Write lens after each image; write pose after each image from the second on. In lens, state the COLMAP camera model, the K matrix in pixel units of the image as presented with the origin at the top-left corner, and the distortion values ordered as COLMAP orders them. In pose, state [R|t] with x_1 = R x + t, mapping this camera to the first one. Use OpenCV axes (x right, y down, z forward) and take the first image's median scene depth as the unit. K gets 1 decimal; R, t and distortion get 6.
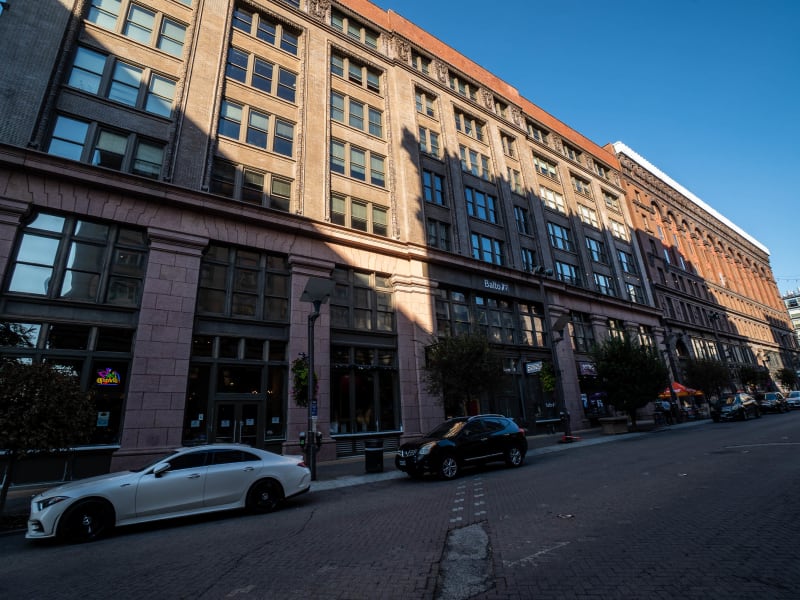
lens RADIAL K [[396.6, 0, 393.6], [0, 396.6, 292.1], [0, 0, 1]] dist [-0.042473, 0.007191]
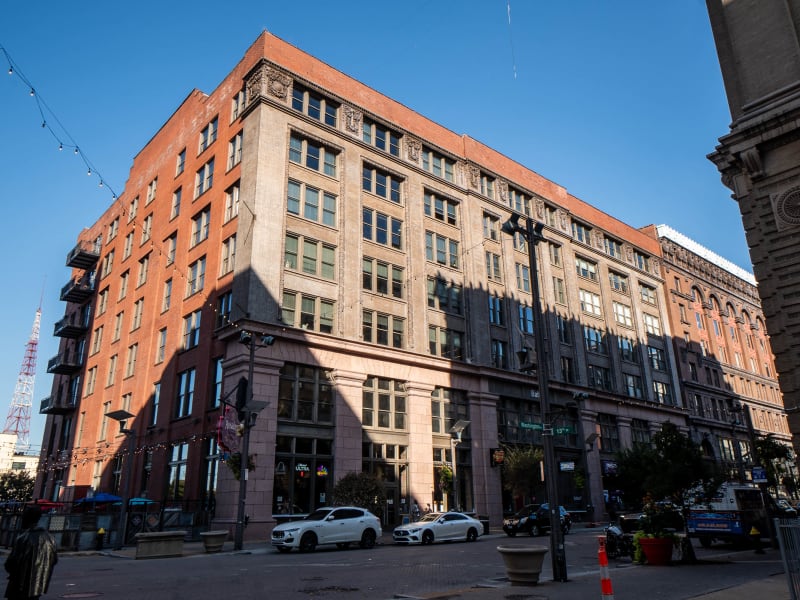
lens RADIAL K [[595.7, 0, 407.7], [0, 595.7, 297.2], [0, 0, 1]] dist [0.031598, 0.005493]
pose [[0.991048, 0.081728, 0.105568, -0.306463], [-0.079380, 0.996498, -0.026267, -0.200889], [-0.107345, 0.017652, 0.994065, -0.660072]]
